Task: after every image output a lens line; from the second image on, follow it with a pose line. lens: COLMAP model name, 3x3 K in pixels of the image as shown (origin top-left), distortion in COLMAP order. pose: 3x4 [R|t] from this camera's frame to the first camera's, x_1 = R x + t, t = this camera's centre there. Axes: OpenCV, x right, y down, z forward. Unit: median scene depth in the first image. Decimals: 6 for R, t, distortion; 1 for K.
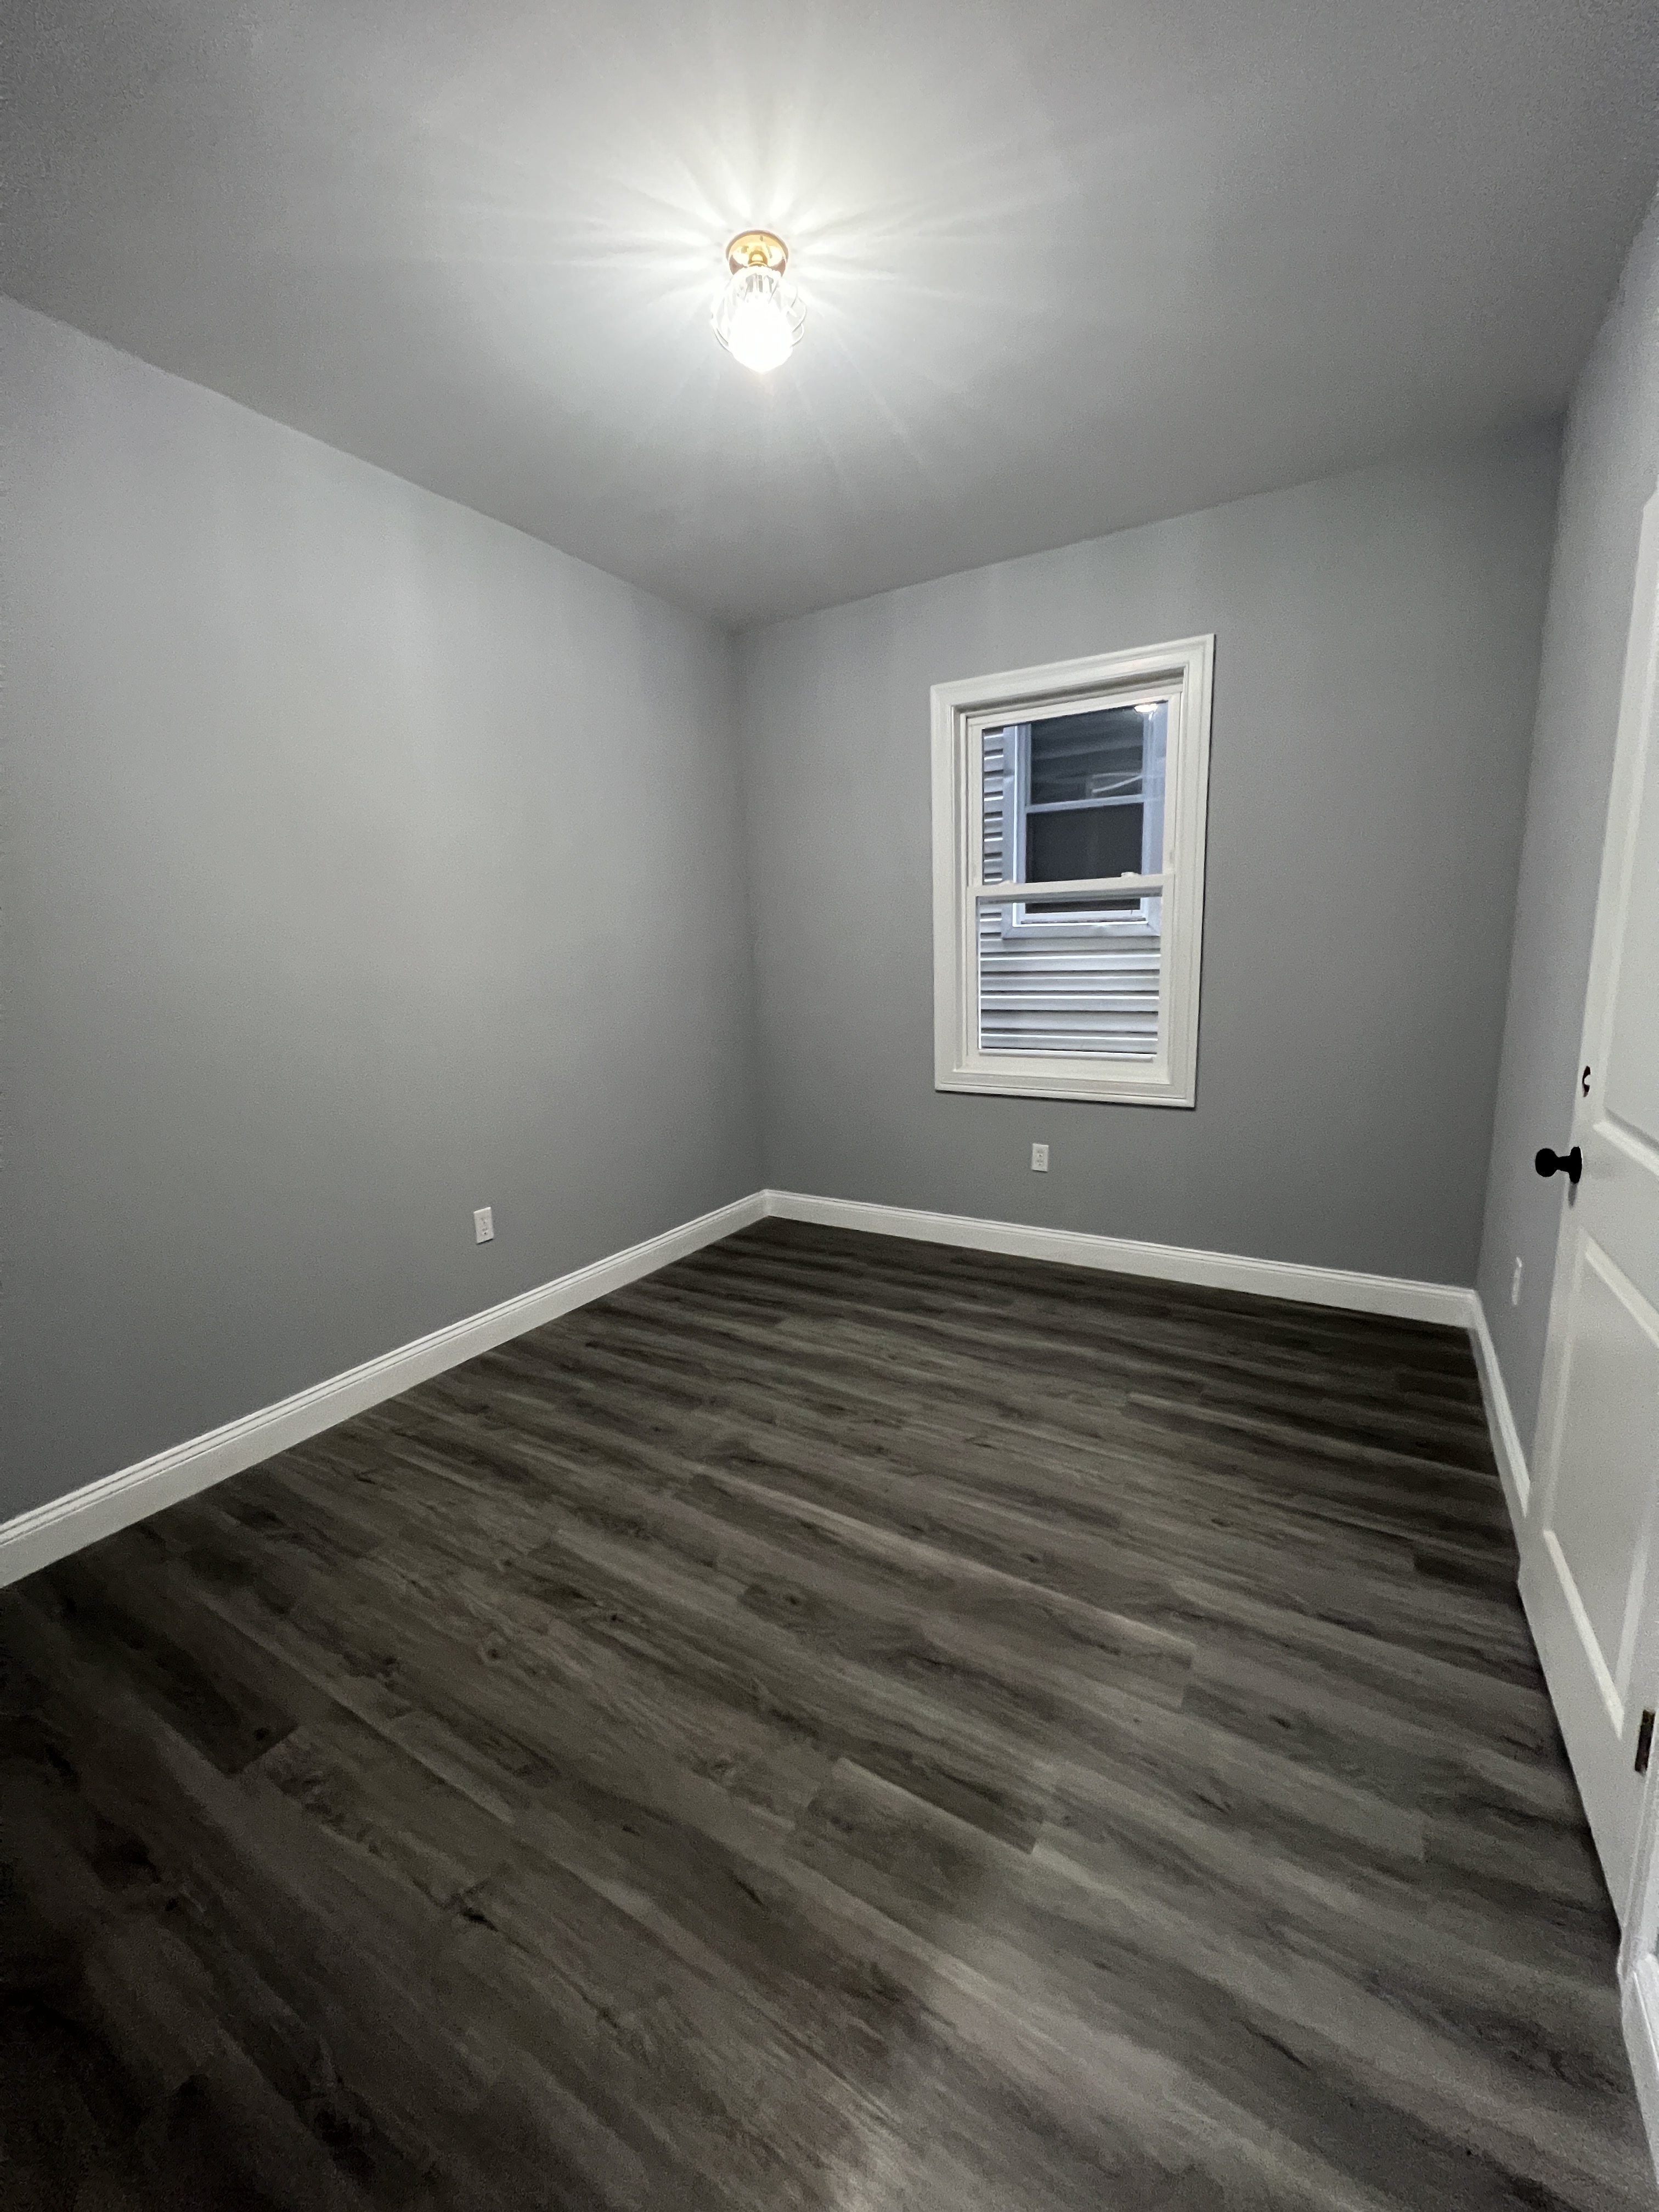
lens RADIAL K [[881.0, 0, 810.0], [0, 881.0, 1098.3], [0, 0, 1]] dist [-0.001108, -0.000149]
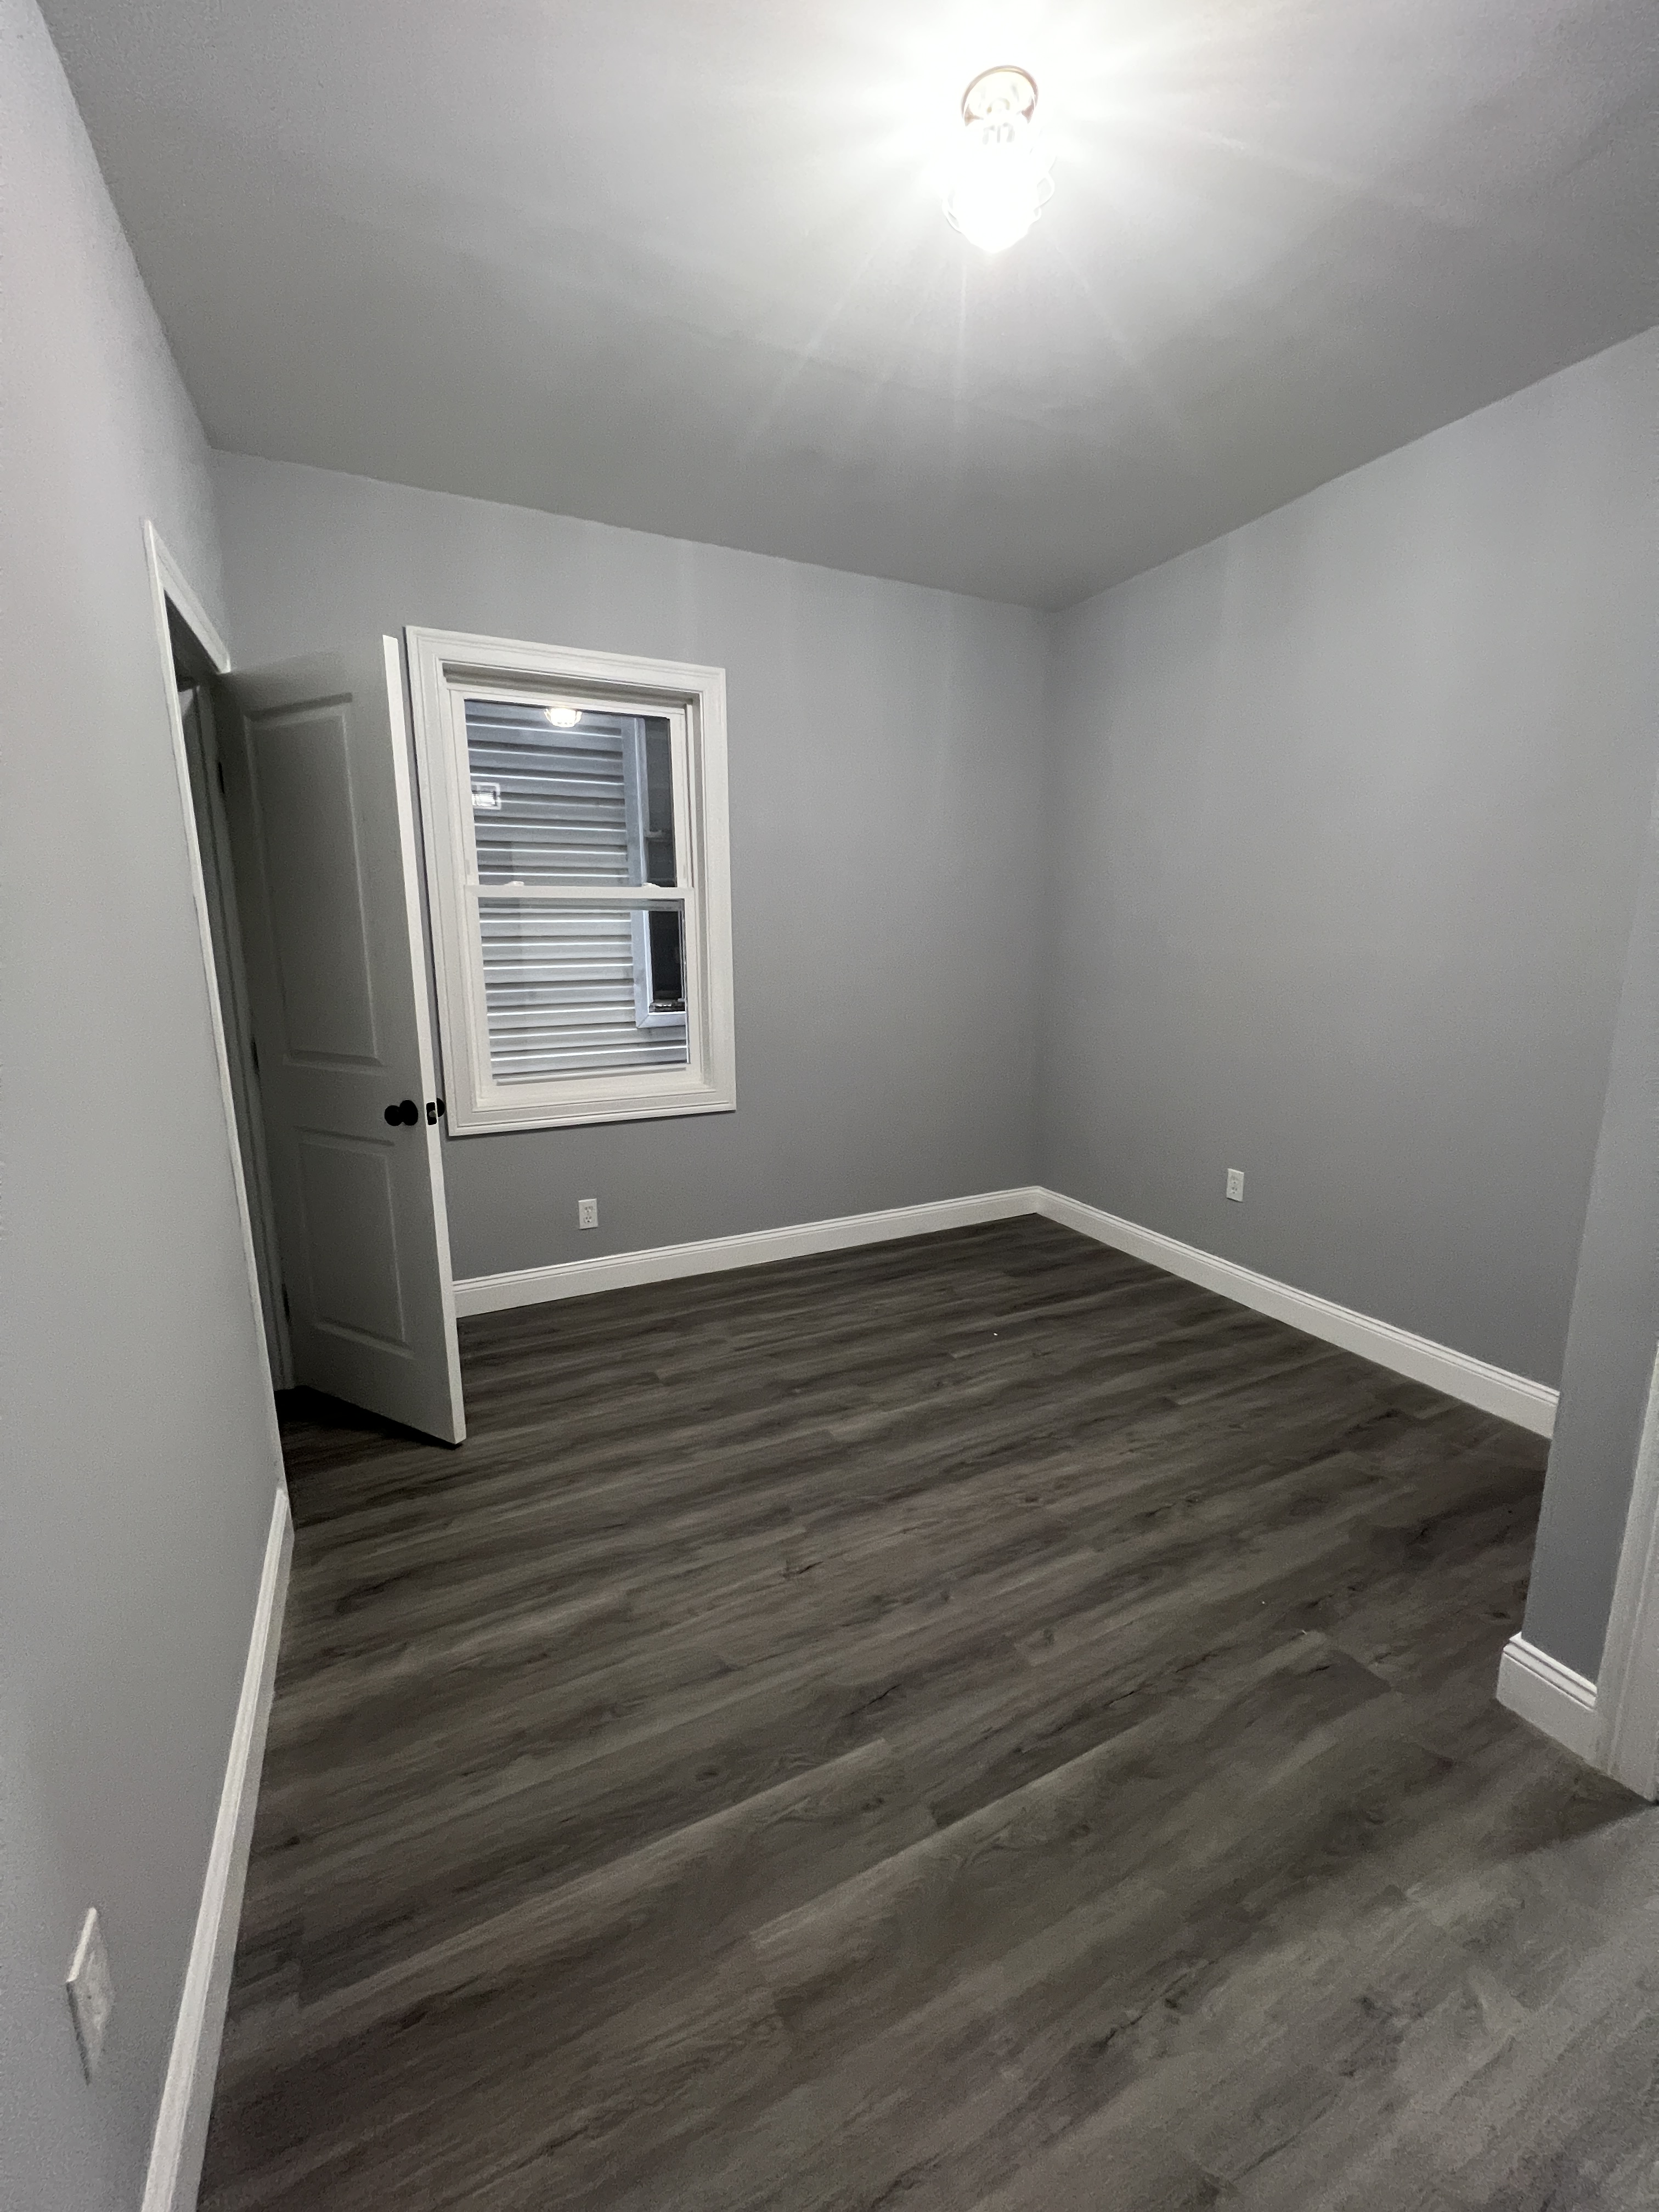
lens RADIAL K [[912.8, 0, 876.5], [0, 912.8, 1088.3], [0, 0, 1]] dist [0.018413, -0.000481]
pose [[0.500428, -0.099694, 0.860019, -0.750604], [0.139740, 0.989625, 0.033406, -0.046400], [-0.854426, 0.103462, 0.509167, 0.504850]]
